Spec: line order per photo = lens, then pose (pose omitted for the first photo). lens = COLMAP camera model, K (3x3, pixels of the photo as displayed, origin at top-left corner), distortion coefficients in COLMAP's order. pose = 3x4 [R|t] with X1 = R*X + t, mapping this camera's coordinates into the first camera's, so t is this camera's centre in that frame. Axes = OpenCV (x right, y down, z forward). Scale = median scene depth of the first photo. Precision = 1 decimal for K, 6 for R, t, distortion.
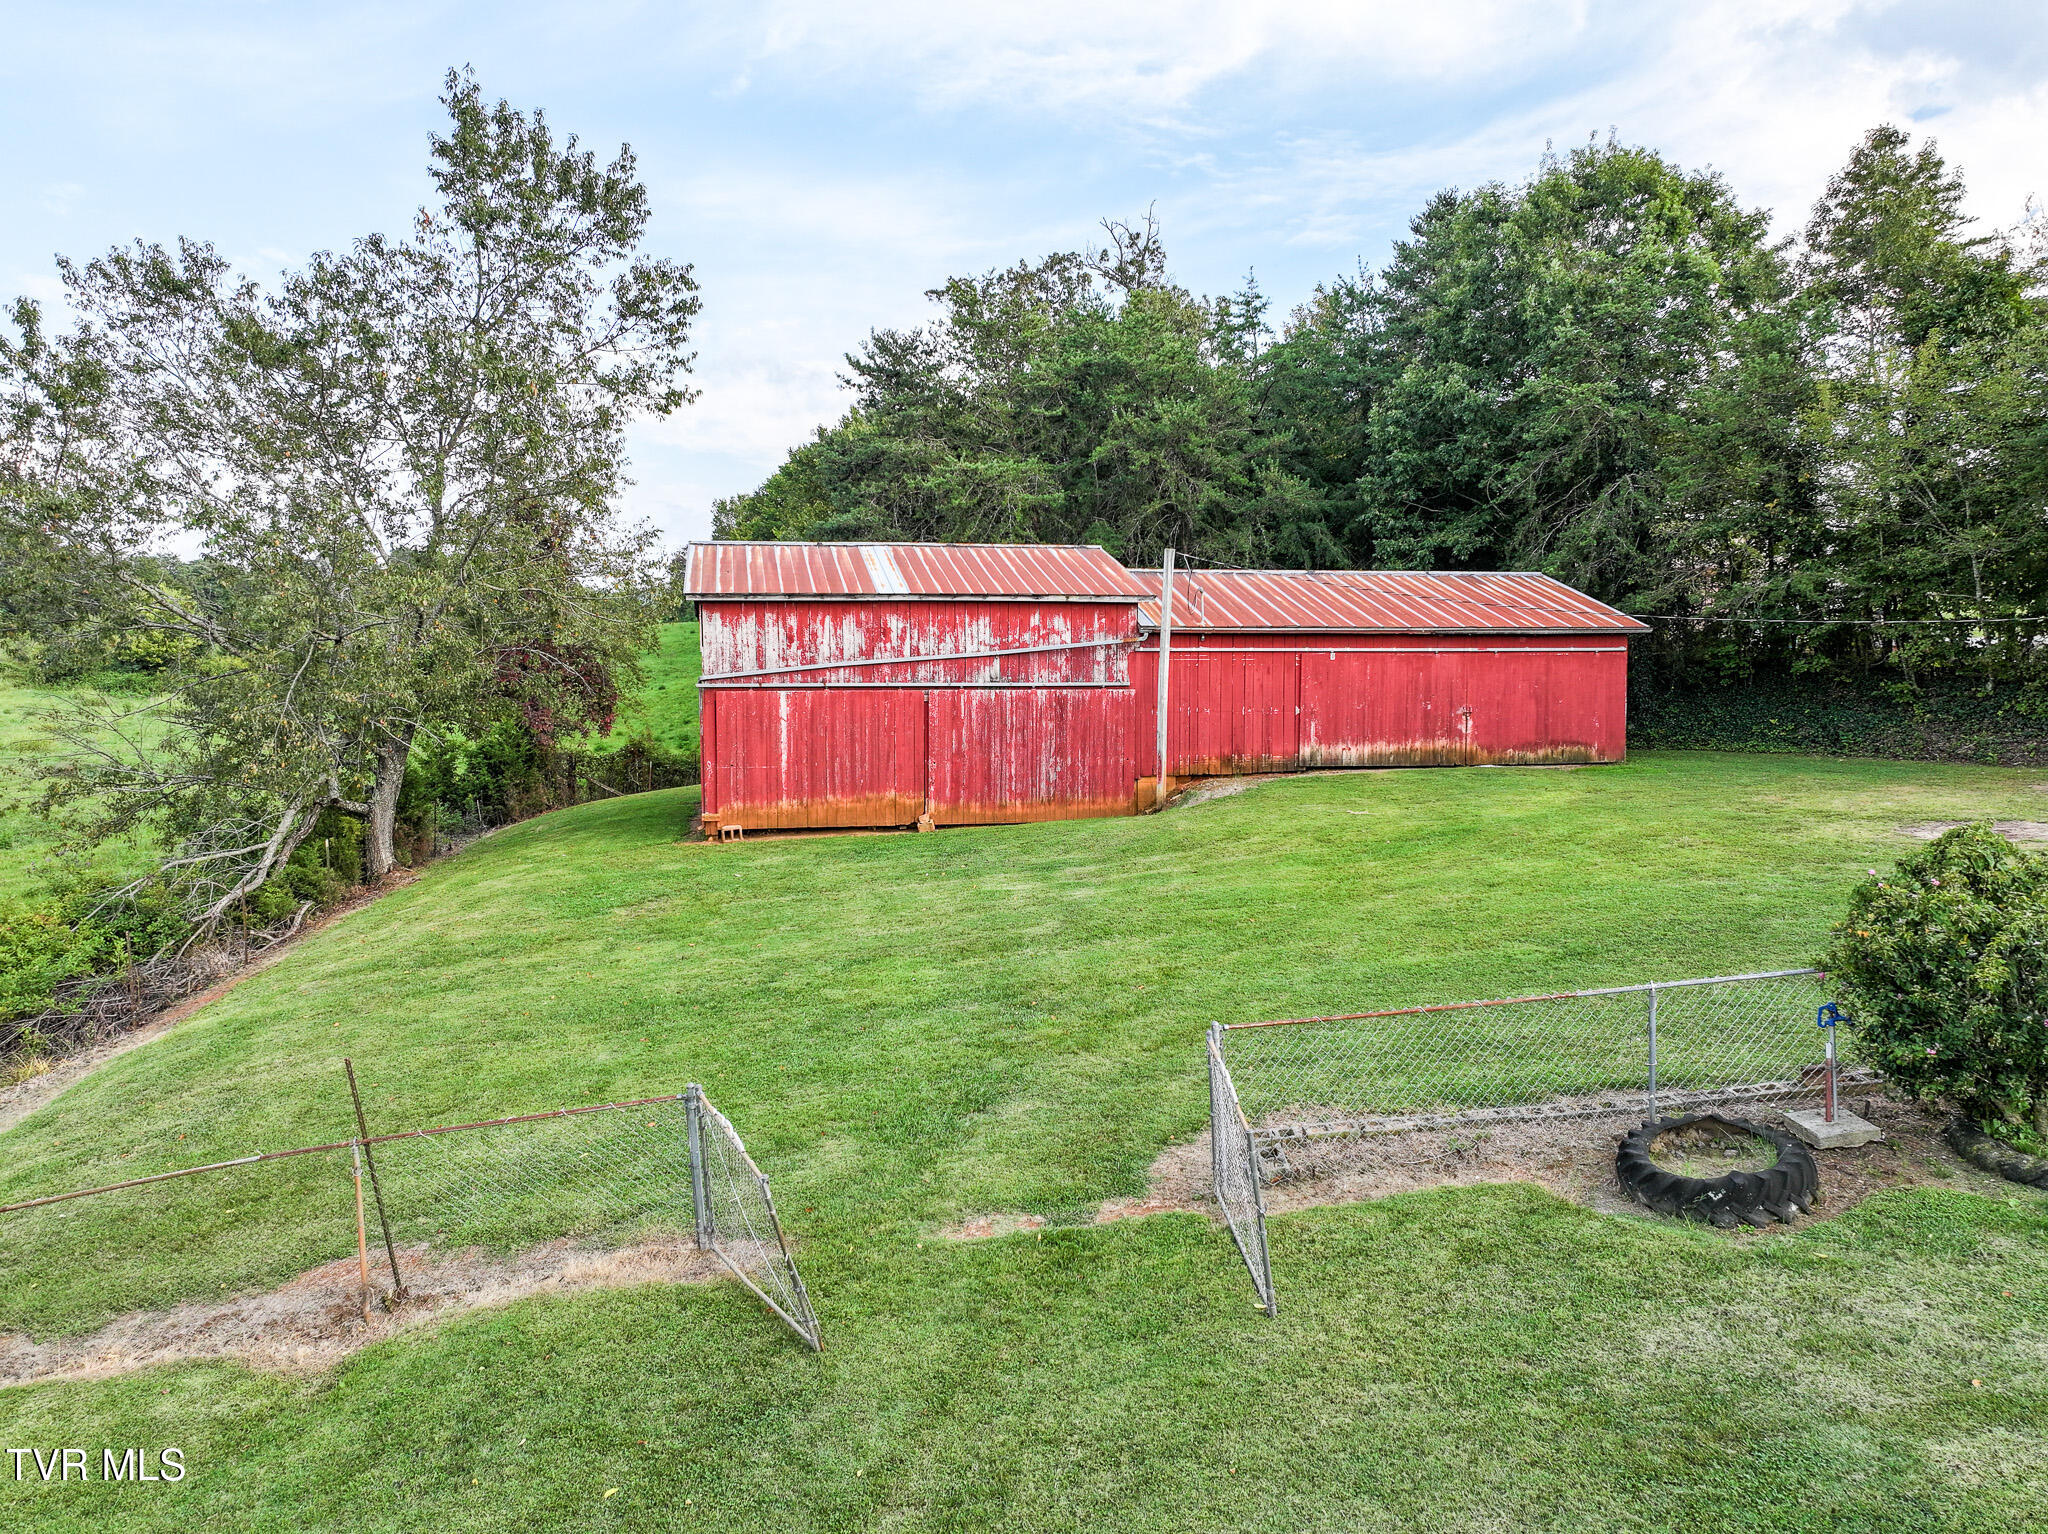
lens RADIAL K [[1427.5, 0, 1044.7], [0, 1427.5, 761.9], [0, 0, 1]] dist [-0.001901, 0.002792]
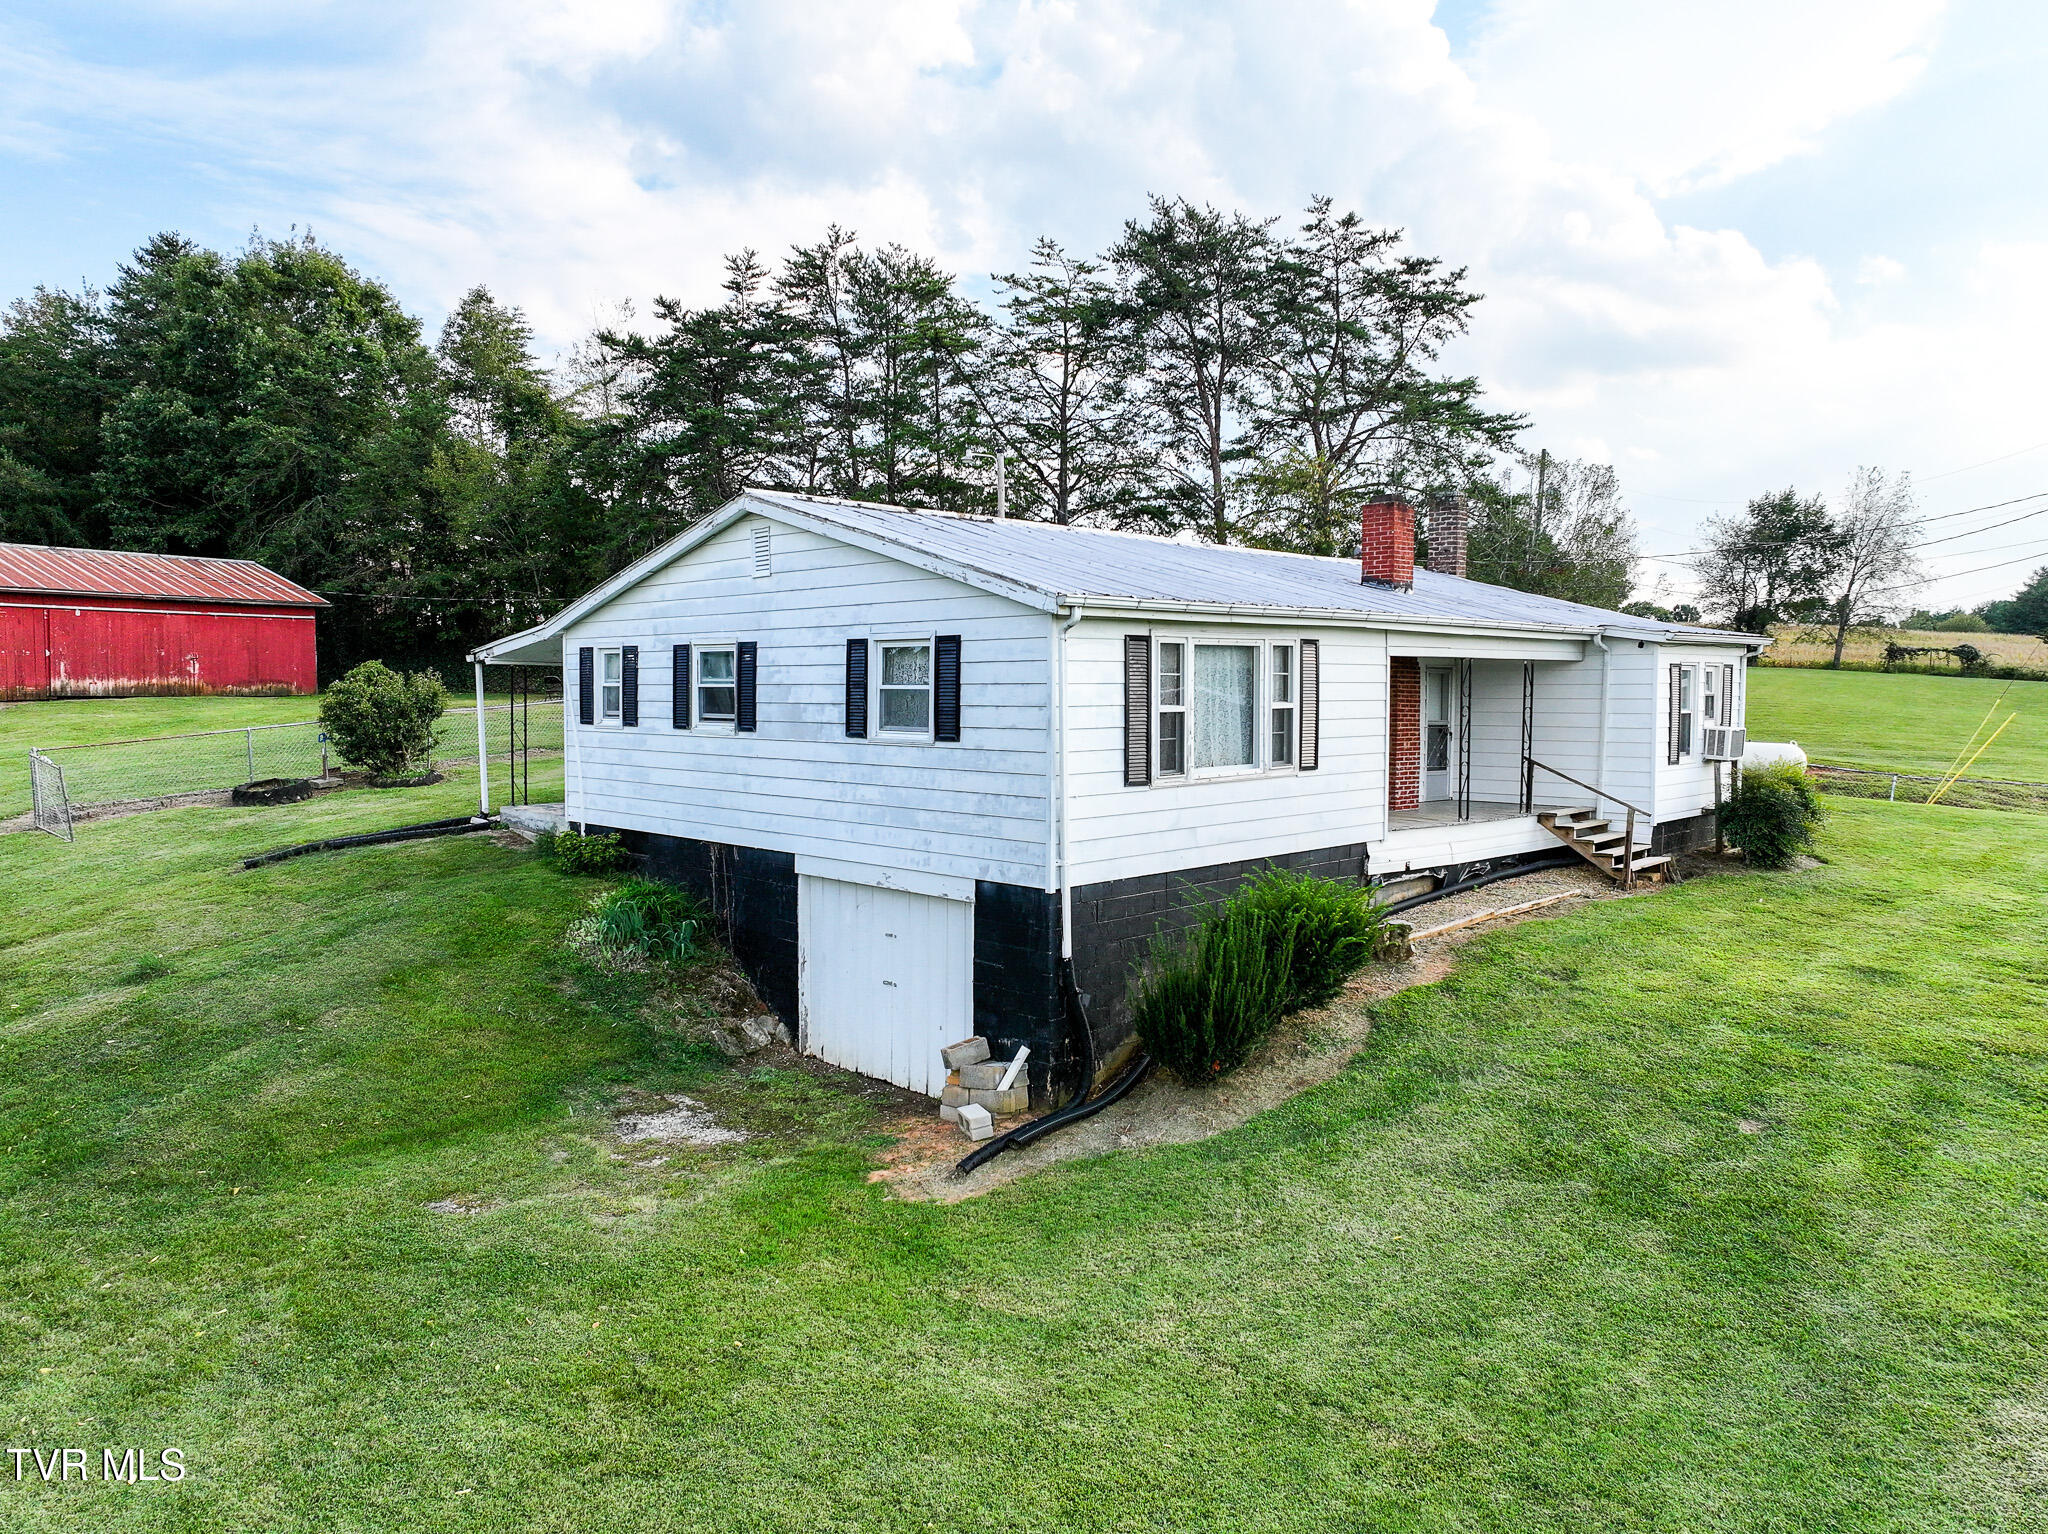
lens RADIAL K [[1430.4, 0, 1027.7], [0, 1430.4, 764.9], [0, 0, 1]] dist [0.005117, 0.008666]
pose [[0.703902, -0.034213, 0.709472, -0.135036], [0.032013, 0.999352, 0.016430, 0.076572], [-0.709575, 0.011147, 0.704542, -0.593771]]
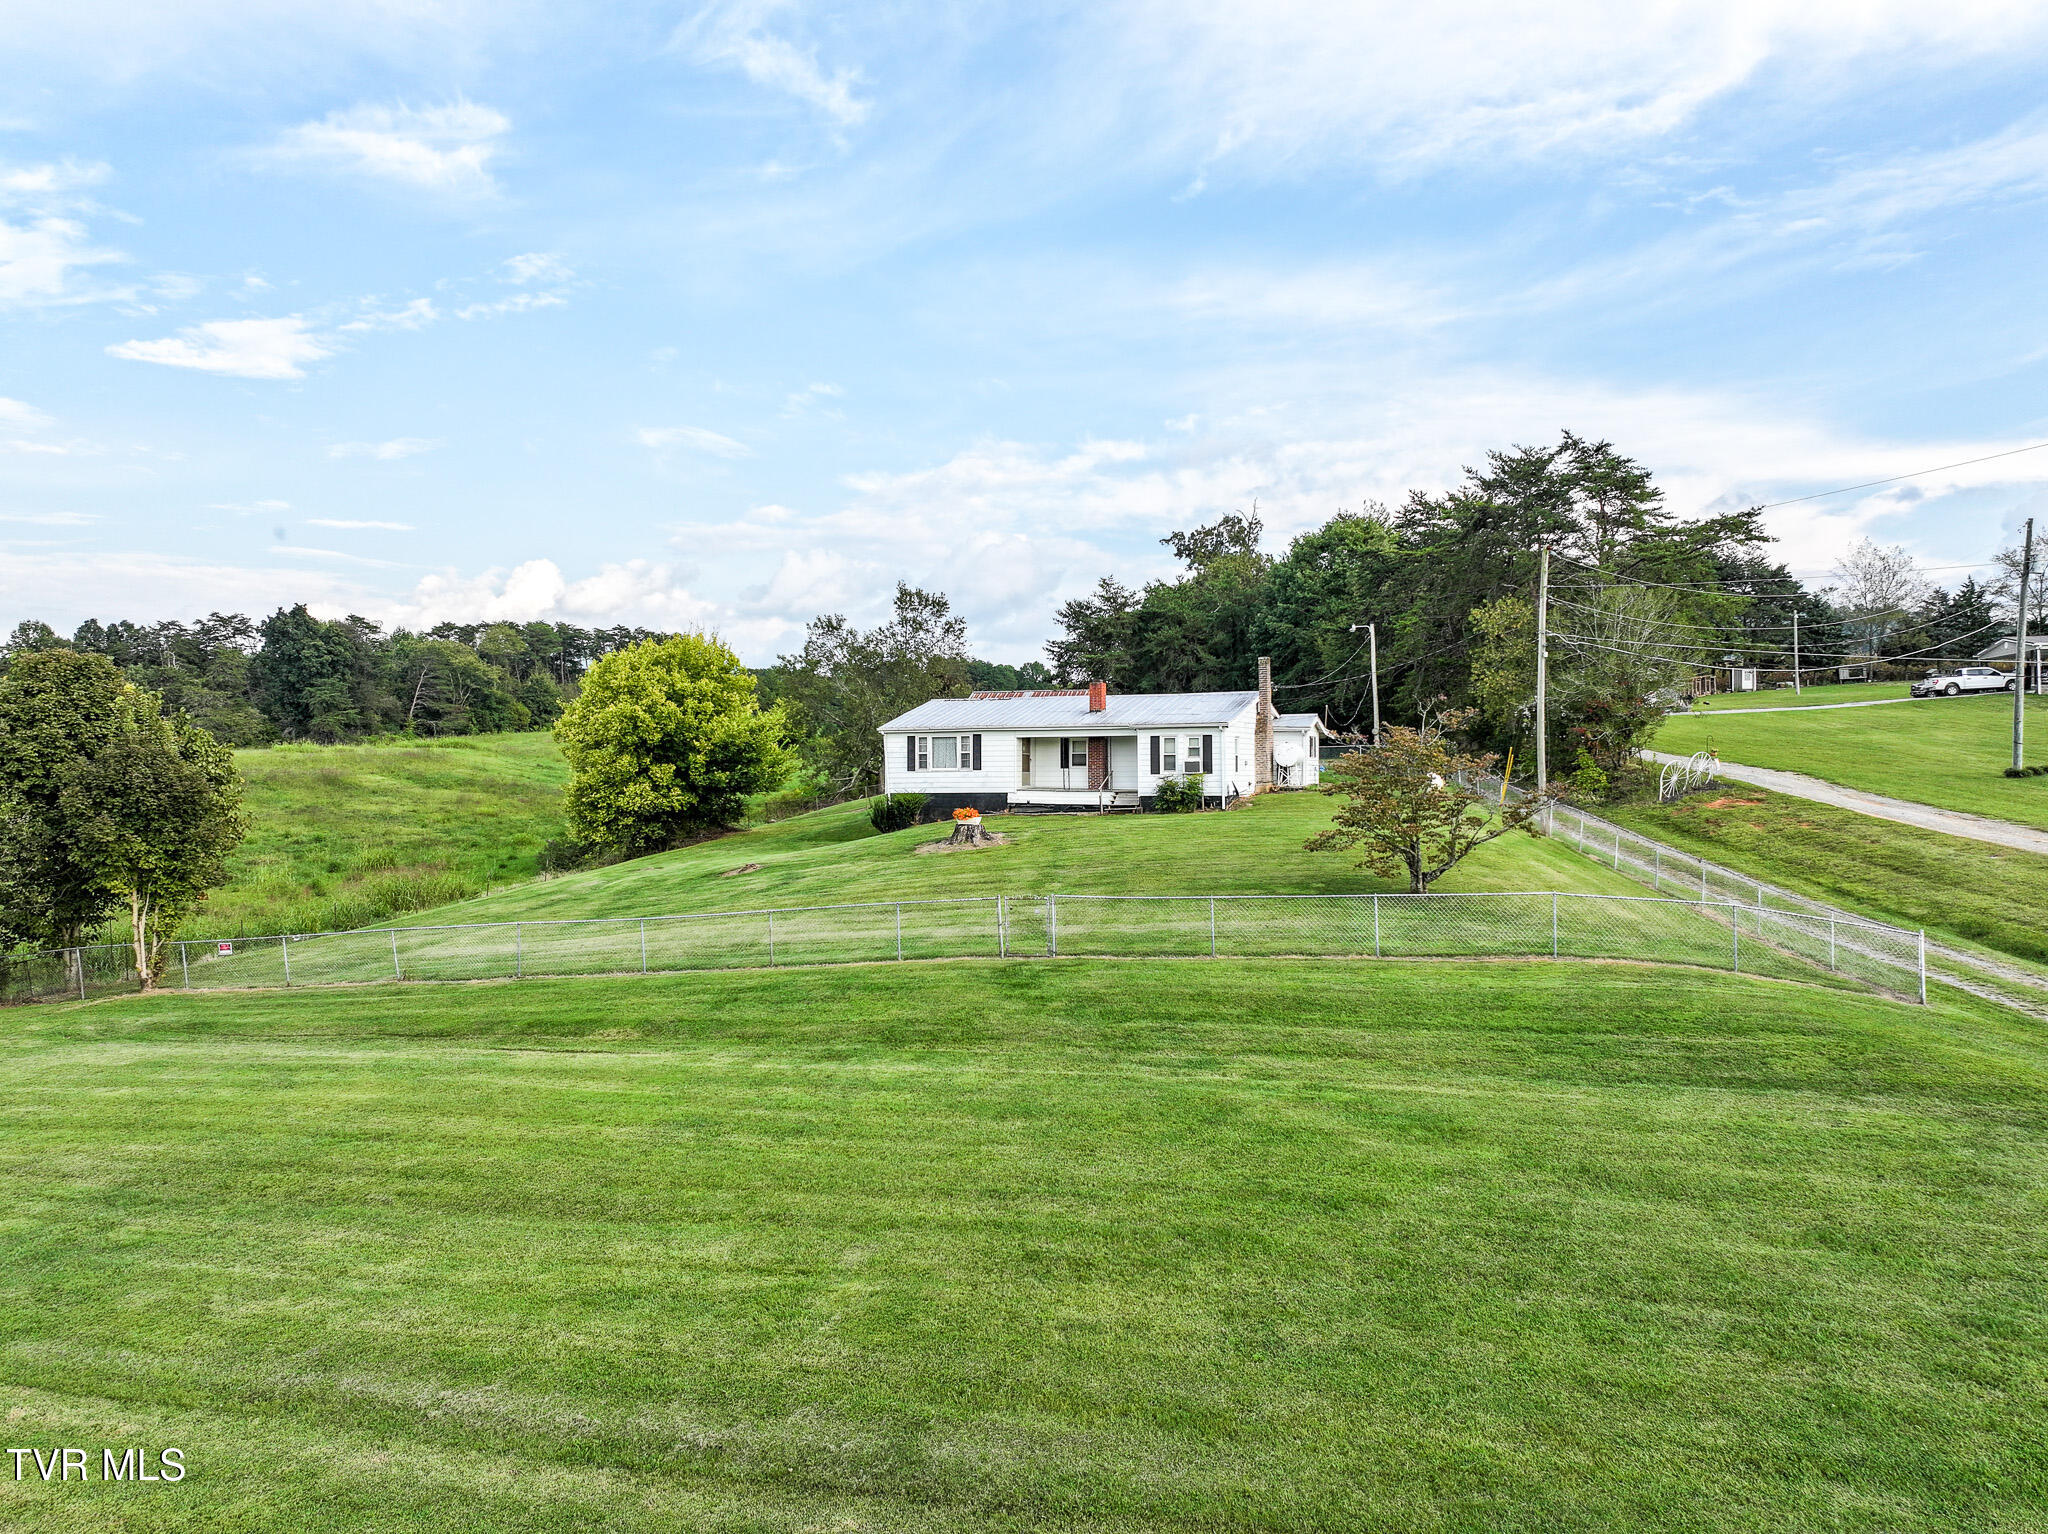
lens RADIAL K [[1427.9, 0, 1024.0], [0, 1427.9, 767.0], [0, 0, 1]] dist [0.034269, -0.064906]
pose [[0.934964, -0.000432, -0.354743, 1.073060], [-0.018082, 0.998641, -0.048872, 0.180445], [0.354282, 0.052108, 0.933686, -2.086070]]
